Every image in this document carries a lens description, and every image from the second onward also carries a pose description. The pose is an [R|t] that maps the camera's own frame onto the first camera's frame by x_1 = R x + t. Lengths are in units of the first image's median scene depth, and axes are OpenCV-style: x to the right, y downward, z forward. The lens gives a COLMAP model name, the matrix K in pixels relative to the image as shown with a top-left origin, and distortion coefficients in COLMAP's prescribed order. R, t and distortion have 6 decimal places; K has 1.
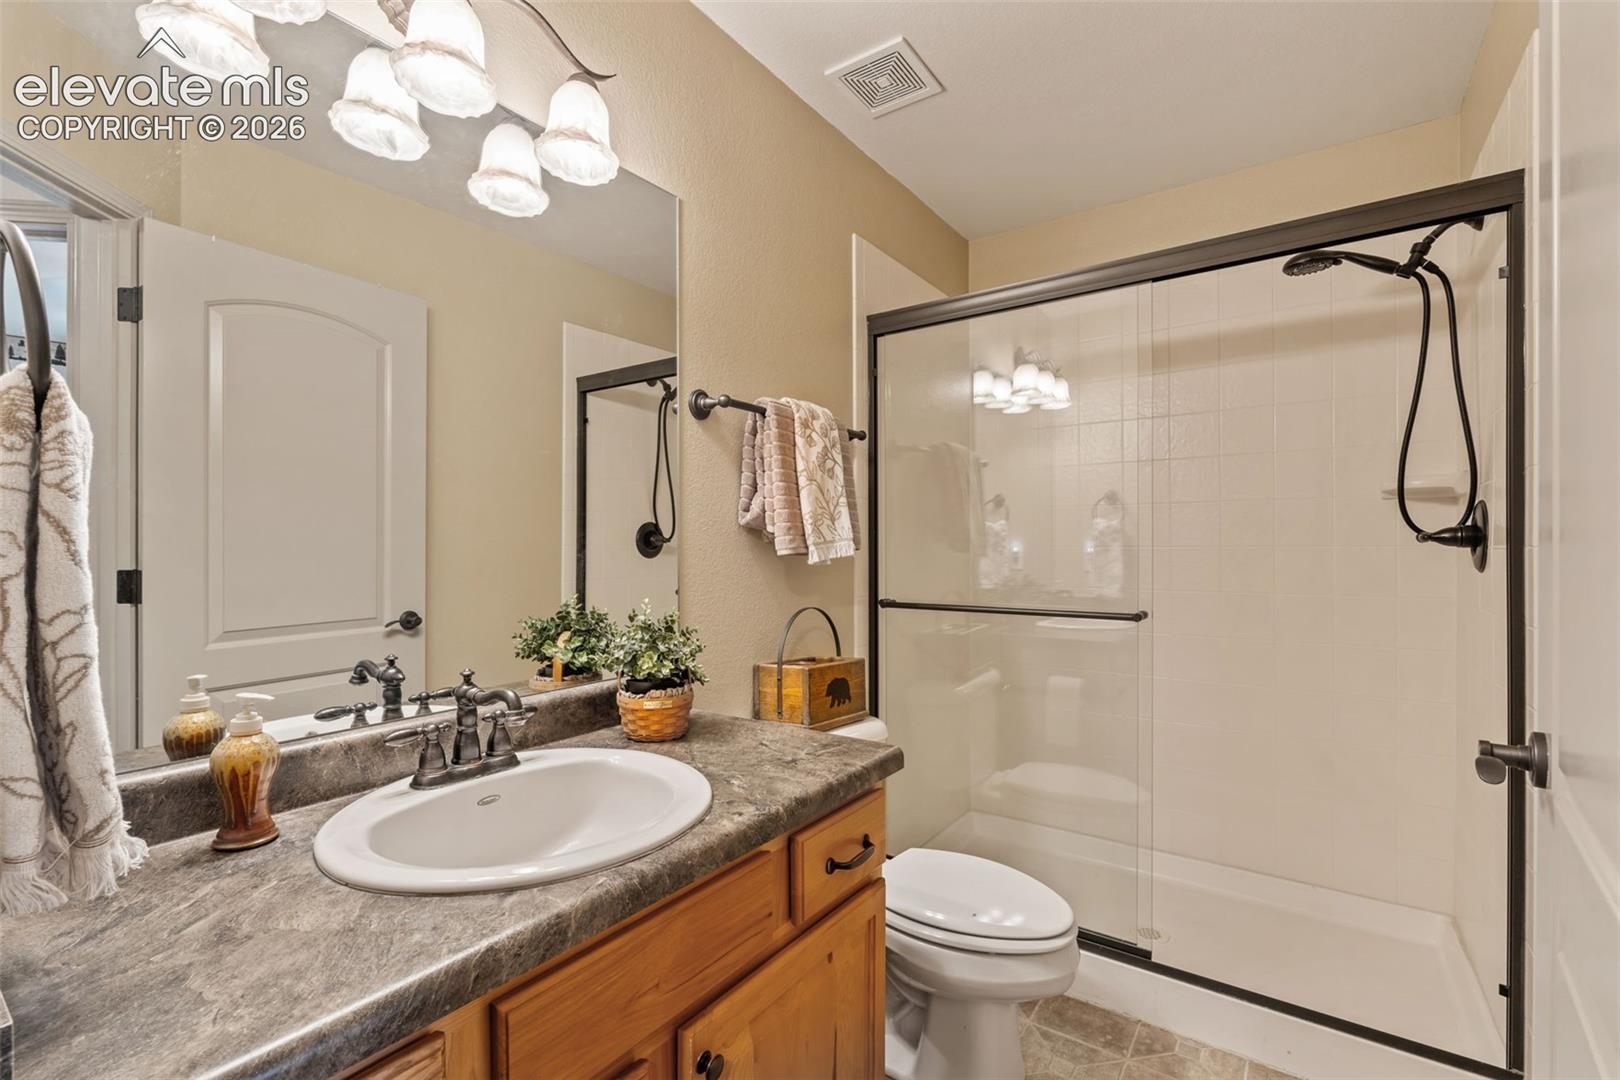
lens RADIAL K [[714.8, 0, 809.5], [0, 714.8, 537.8], [0, 0, 1]] dist [-0.001903, -0.000576]
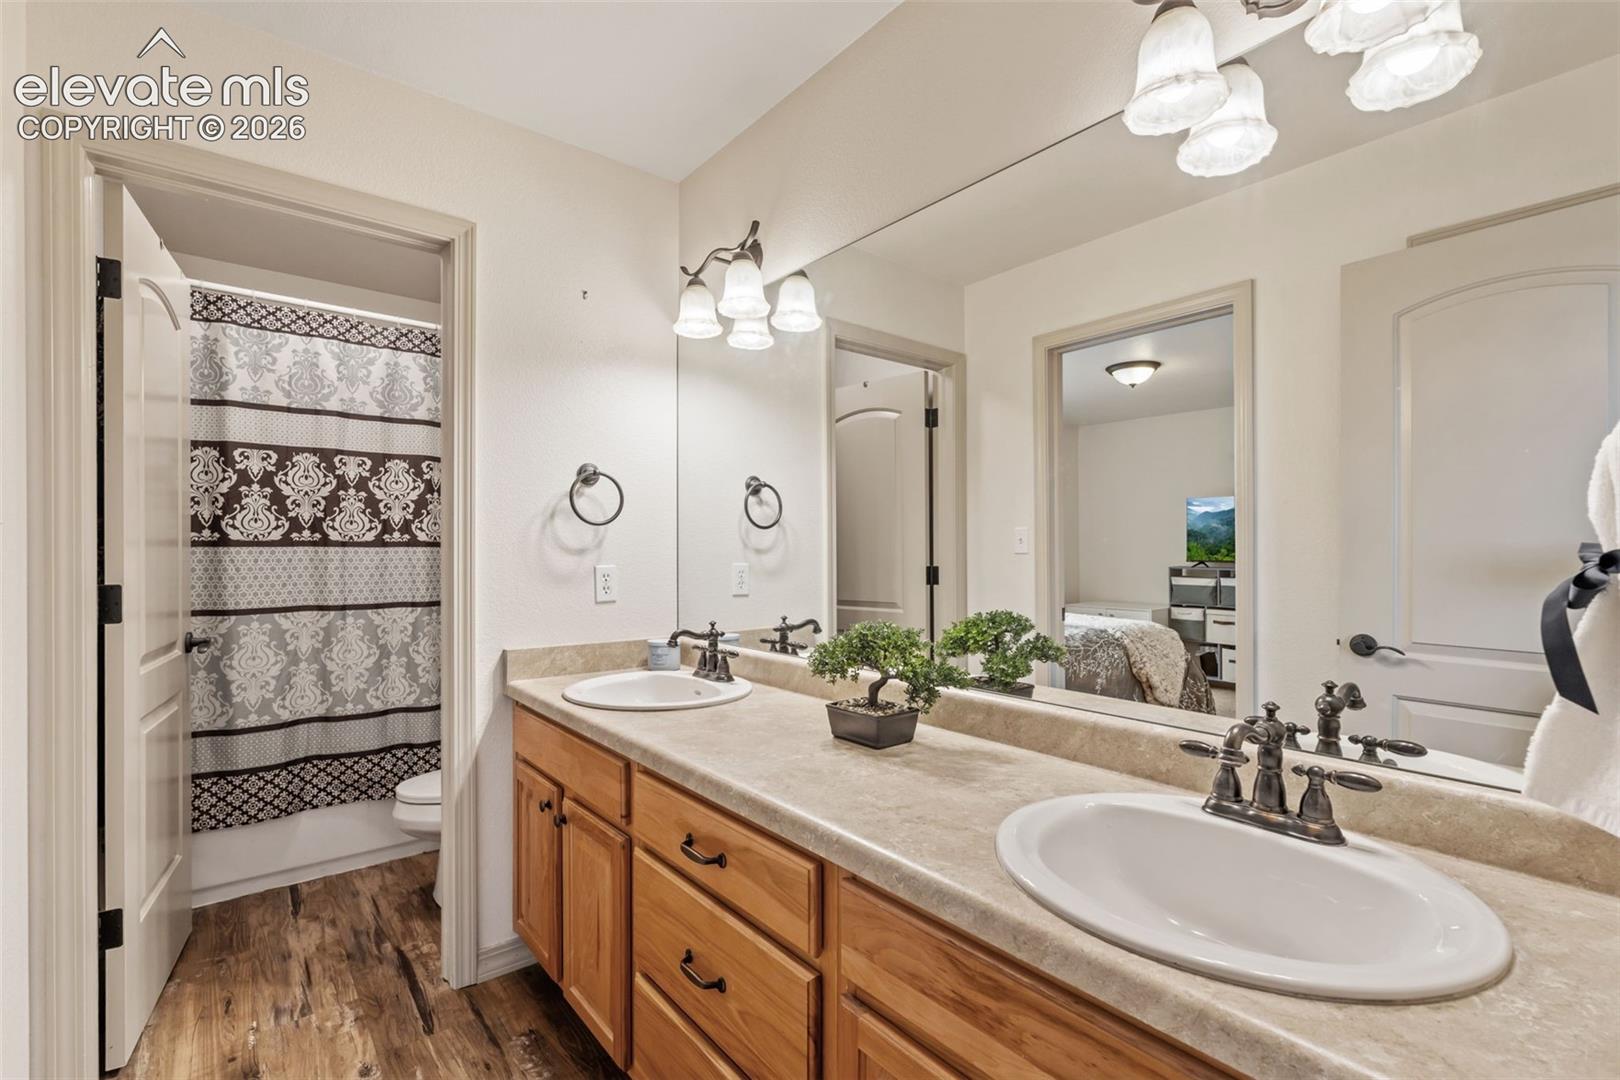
lens RADIAL K [[714.8, 0, 809.5], [0, 714.8, 537.8], [0, 0, 1]] dist [-0.001903, -0.000576]
pose [[-0.263807, -0.017633, -0.964414, 0.452654], [0.001442, 0.999825, -0.018674, 0.001363], [0.964574, -0.006317, -0.263735, 0.618722]]
